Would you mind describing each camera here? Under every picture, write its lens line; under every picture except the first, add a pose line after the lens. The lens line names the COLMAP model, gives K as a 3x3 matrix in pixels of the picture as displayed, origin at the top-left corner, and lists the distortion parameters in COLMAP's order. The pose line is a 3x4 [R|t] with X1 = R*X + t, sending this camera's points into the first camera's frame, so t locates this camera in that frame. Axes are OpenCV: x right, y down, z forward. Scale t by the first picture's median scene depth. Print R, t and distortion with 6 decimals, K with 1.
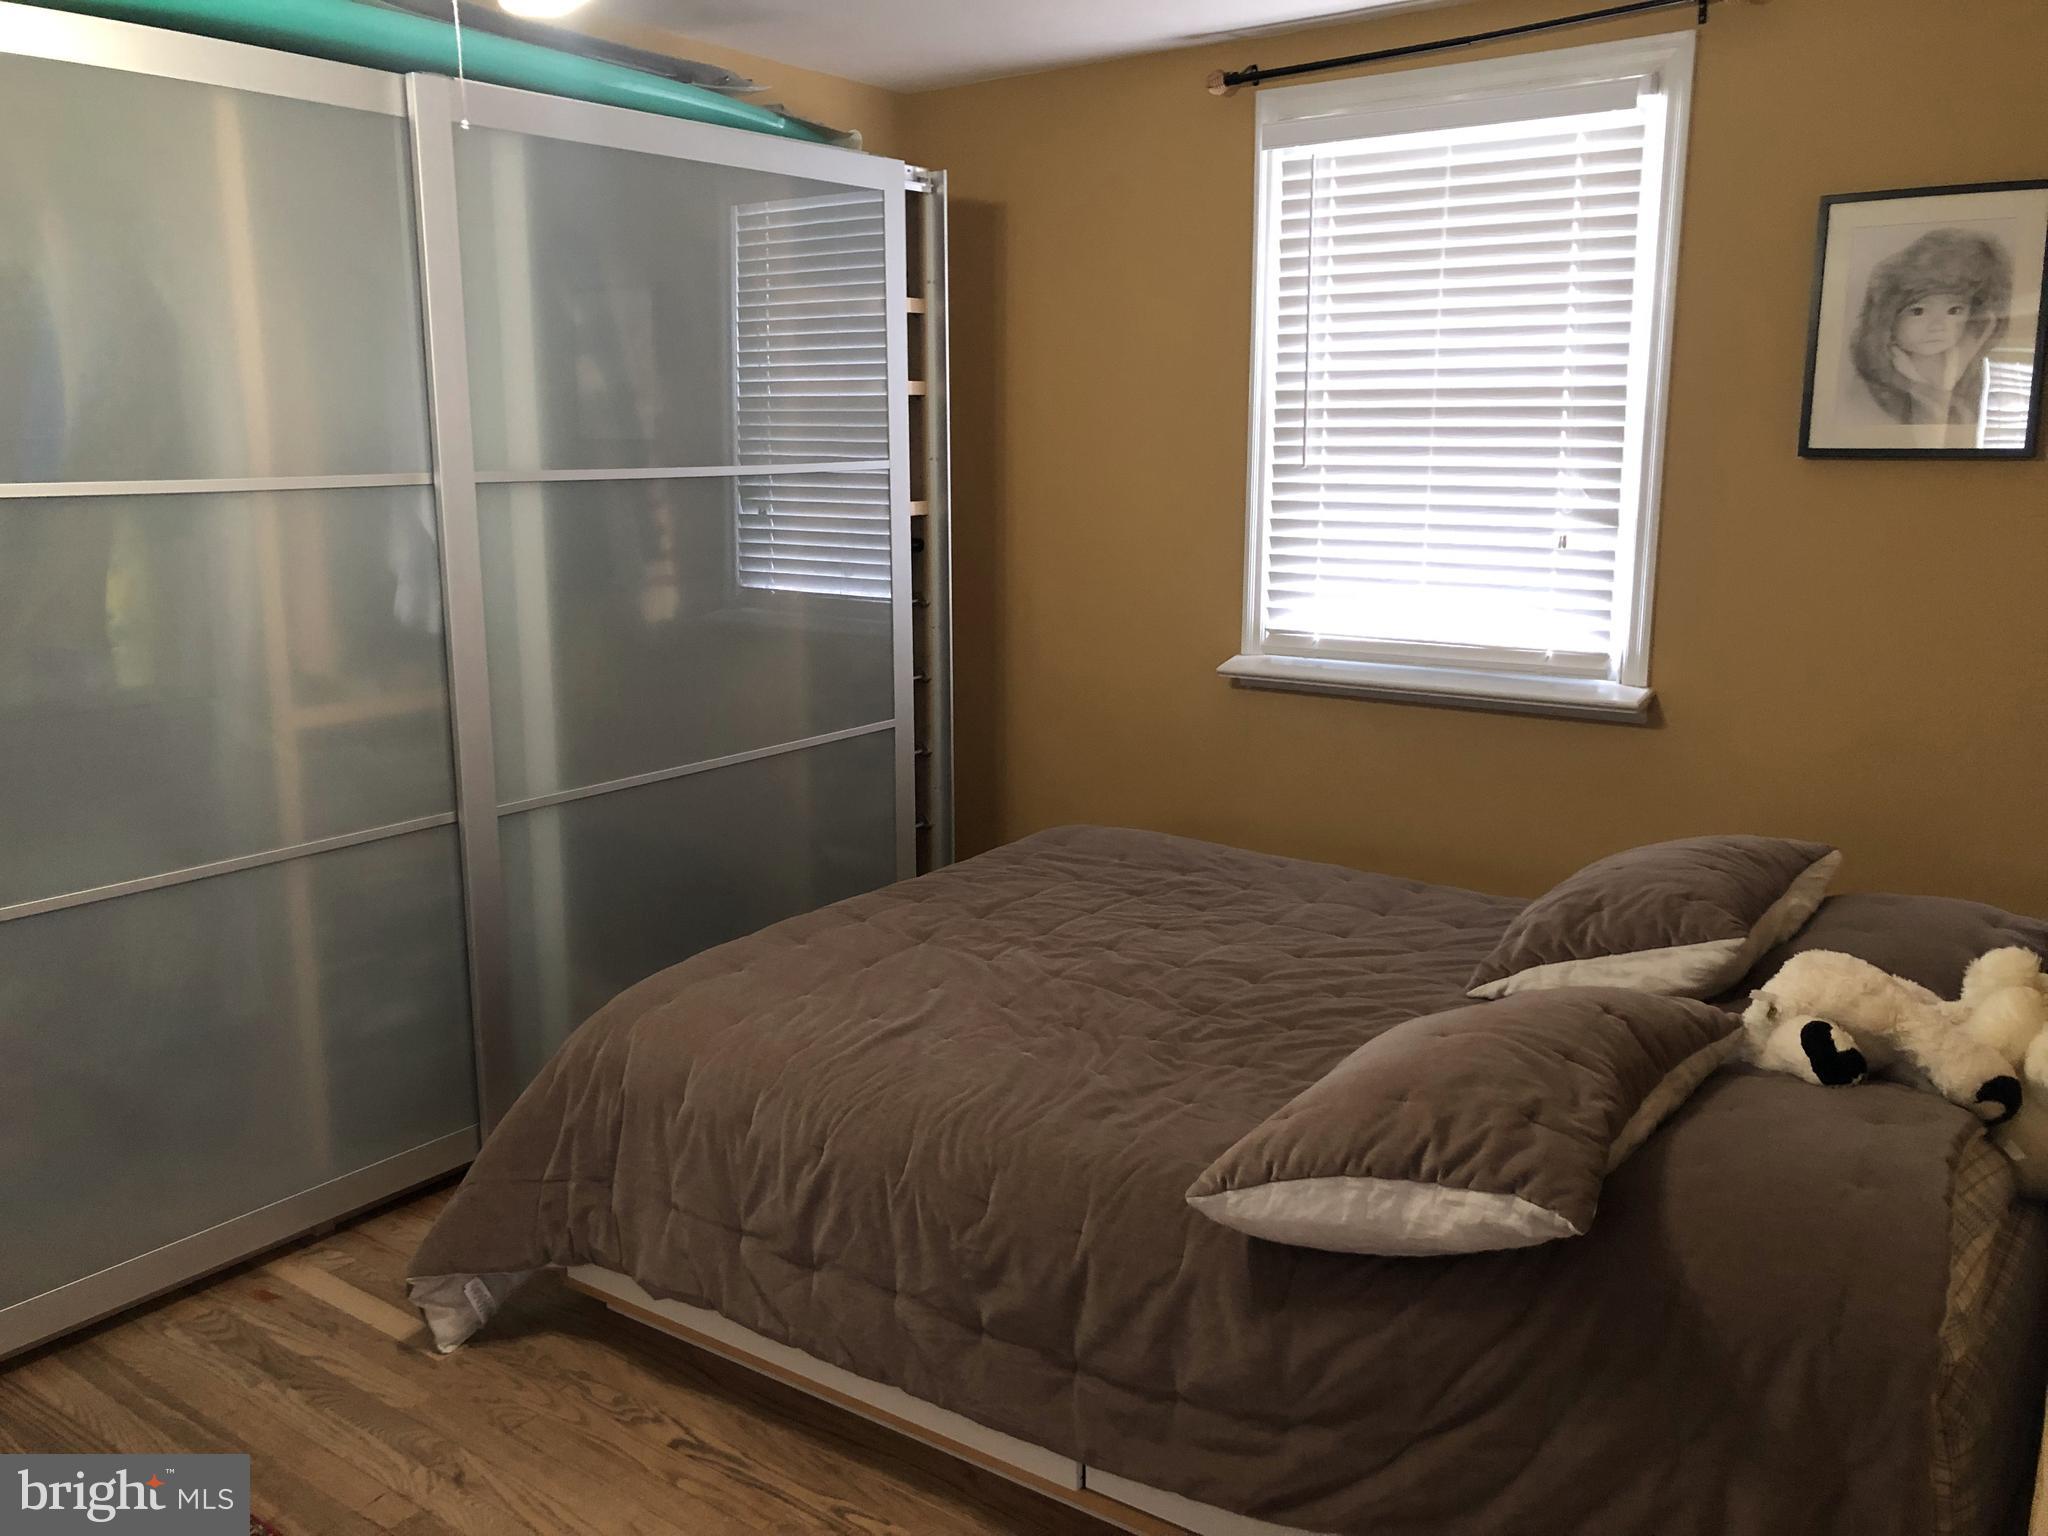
lens RADIAL K [[1682.3, 0, 1024.0], [0, 1682.3, 768.0], [0, 0, 1]] dist [-0.003920, -0.003352]
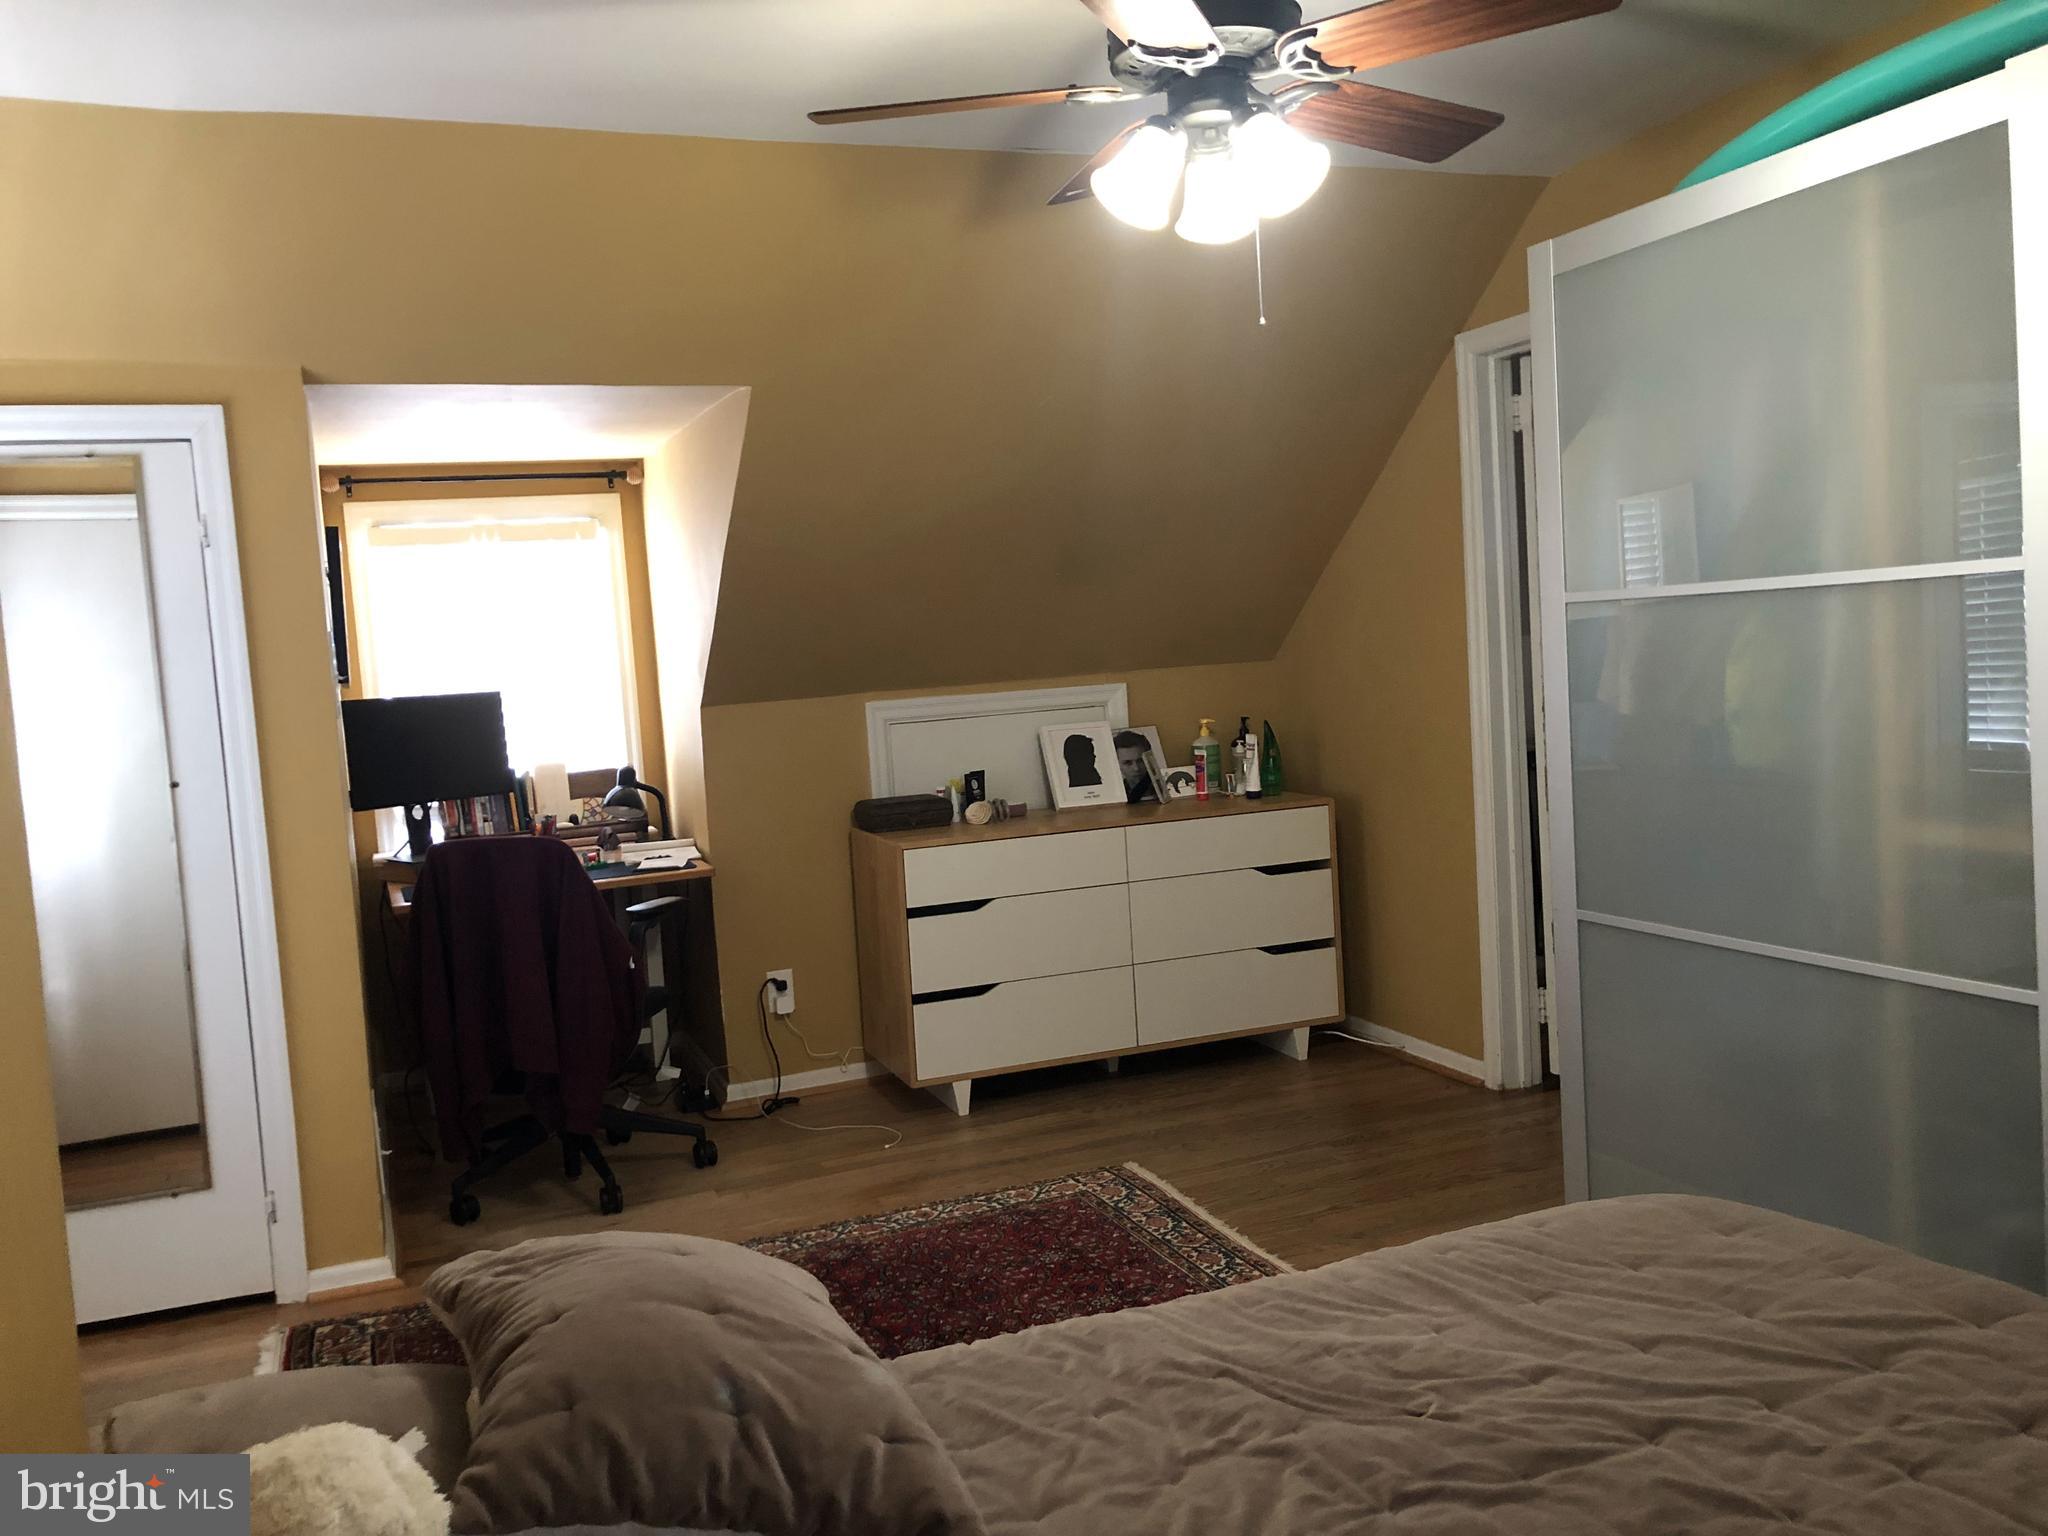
lens RADIAL K [[1682.3, 0, 1024.0], [0, 1682.3, 768.0], [0, 0, 1]] dist [-0.003920, -0.003352]
pose [[-0.538894, 0.101538, -0.836232, 0.948268], [-0.105144, 0.976837, 0.186369, -0.295965], [0.835786, 0.188358, -0.515735, 1.747537]]
